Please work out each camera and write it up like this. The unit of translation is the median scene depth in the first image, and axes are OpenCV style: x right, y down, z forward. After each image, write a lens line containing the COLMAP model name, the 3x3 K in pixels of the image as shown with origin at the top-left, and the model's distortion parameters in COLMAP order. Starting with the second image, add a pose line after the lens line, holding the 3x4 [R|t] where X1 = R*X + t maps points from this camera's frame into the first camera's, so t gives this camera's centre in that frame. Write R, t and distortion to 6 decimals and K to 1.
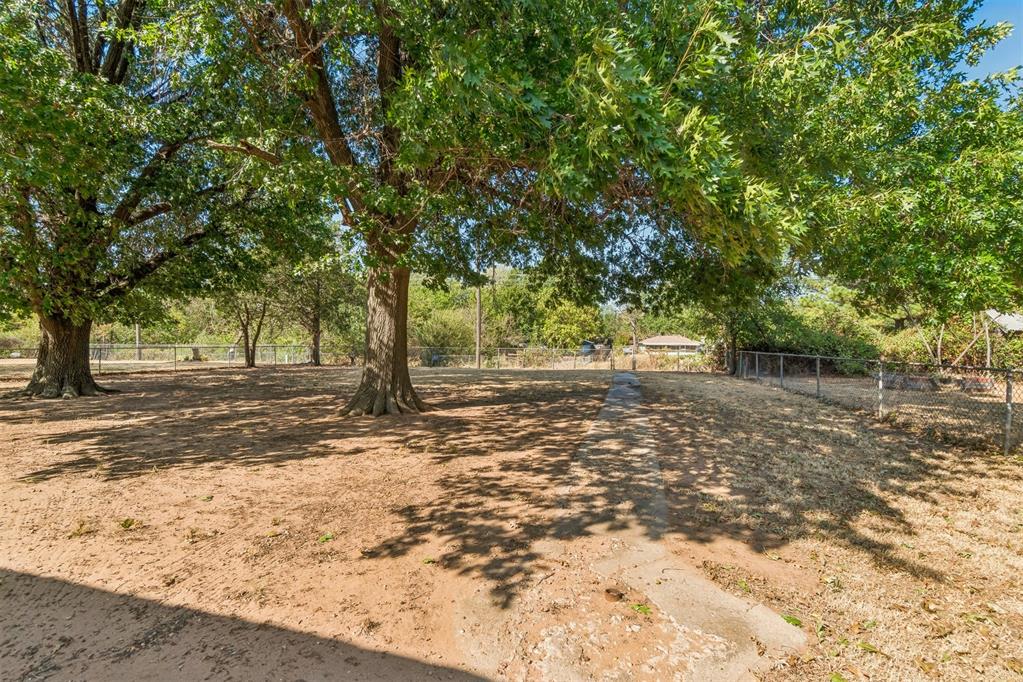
lens RADIAL K [[443.4, 0, 513.5], [0, 443.4, 335.8], [0, 0, 1]] dist [-0.000838, 0.000395]
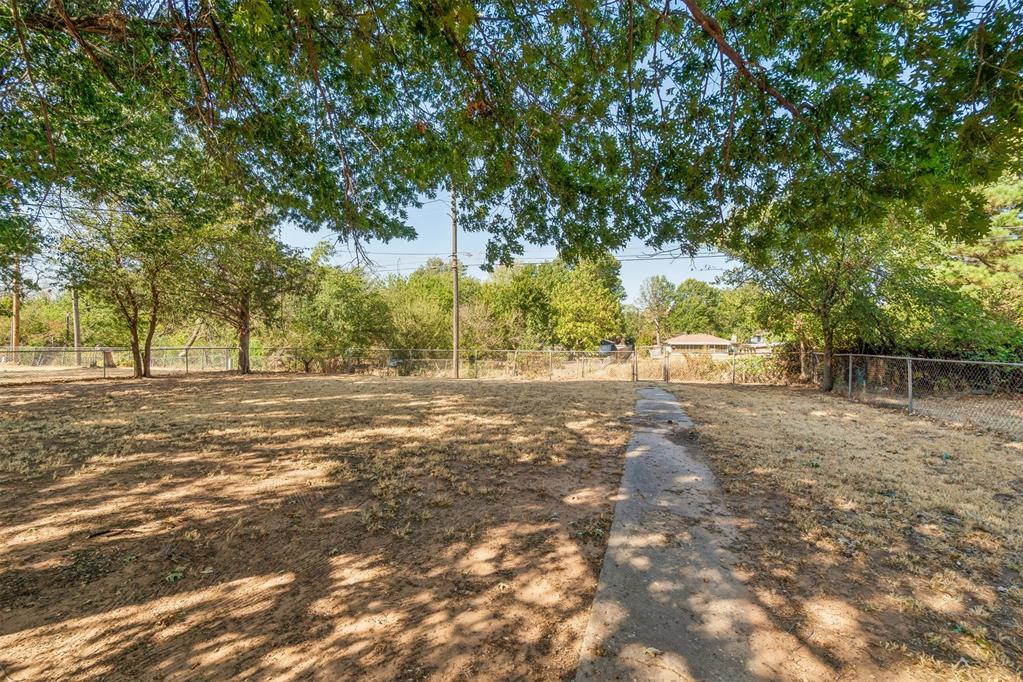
lens RADIAL K [[443.4, 0, 513.5], [0, 443.4, 335.8], [0, 0, 1]] dist [-0.000838, 0.000395]
pose [[0.998875, -0.006458, -0.046973, 0.040456], [0.006418, 0.999979, -0.001007, 0.003778], [0.046979, 0.000704, 0.998896, 0.180351]]
